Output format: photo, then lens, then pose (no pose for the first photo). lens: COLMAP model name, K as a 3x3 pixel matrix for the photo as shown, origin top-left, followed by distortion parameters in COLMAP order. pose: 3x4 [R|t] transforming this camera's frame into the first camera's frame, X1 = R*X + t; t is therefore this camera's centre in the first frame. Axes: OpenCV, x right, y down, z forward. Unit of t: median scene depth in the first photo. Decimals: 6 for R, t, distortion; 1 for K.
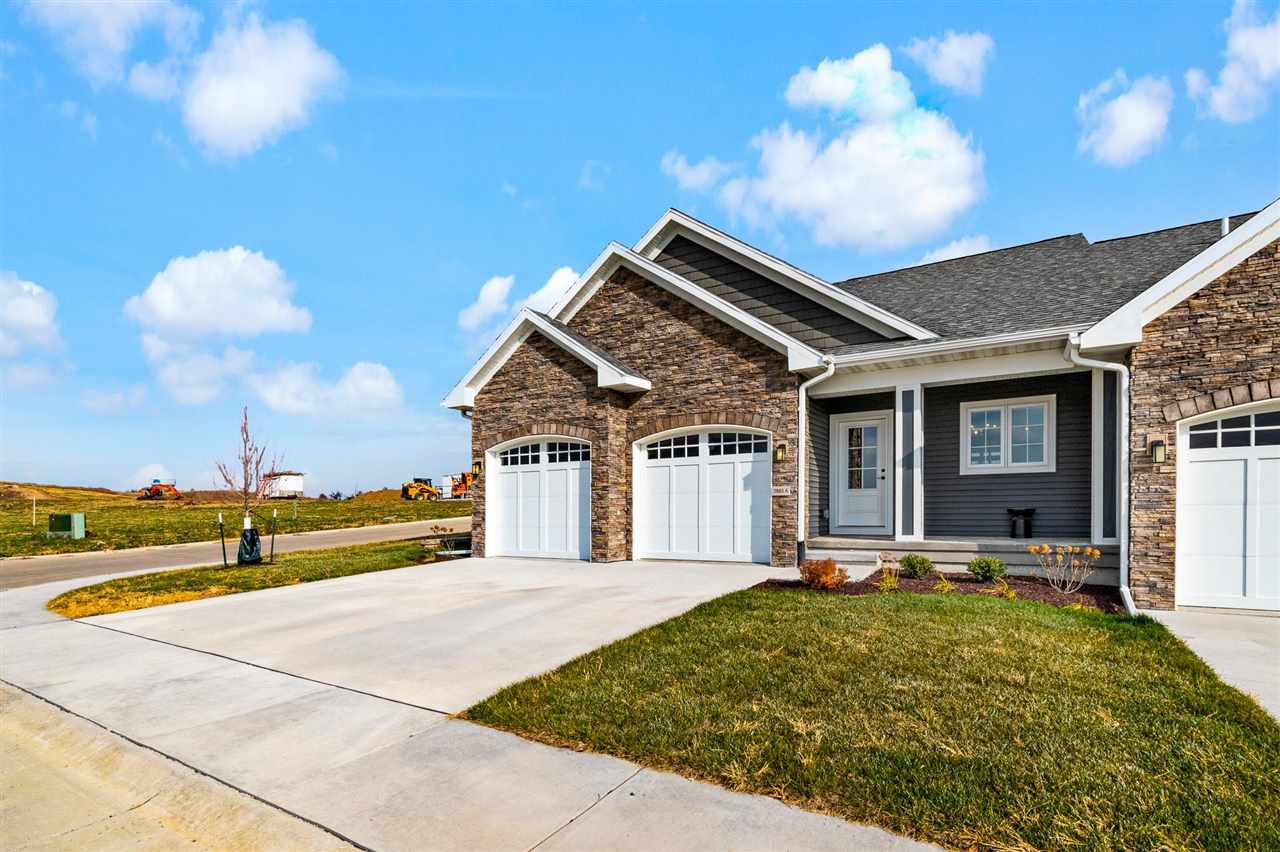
lens RADIAL K [[602.9, 0, 635.1], [0, 602.9, 485.6], [0, 0, 1]] dist [0.002315, 0.000210]
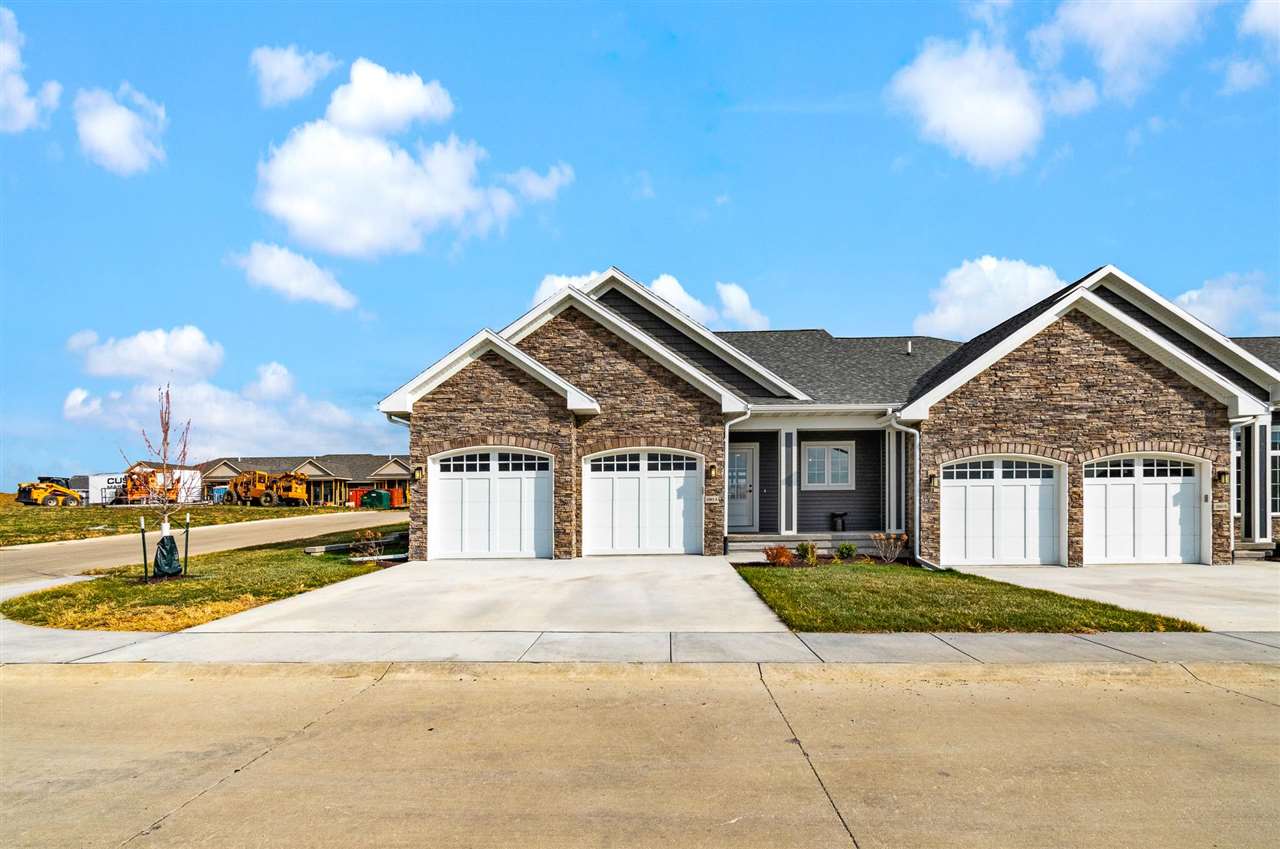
lens RADIAL K [[602.9, 0, 635.1], [0, 602.9, 484.1], [0, 0, 1]] dist [0.002315, 0.000210]
pose [[0.868396, 0.025459, 0.495217, -0.514850], [-0.016843, 0.999619, -0.021856, 0.005909], [-0.495585, 0.010639, 0.868494, -0.080030]]
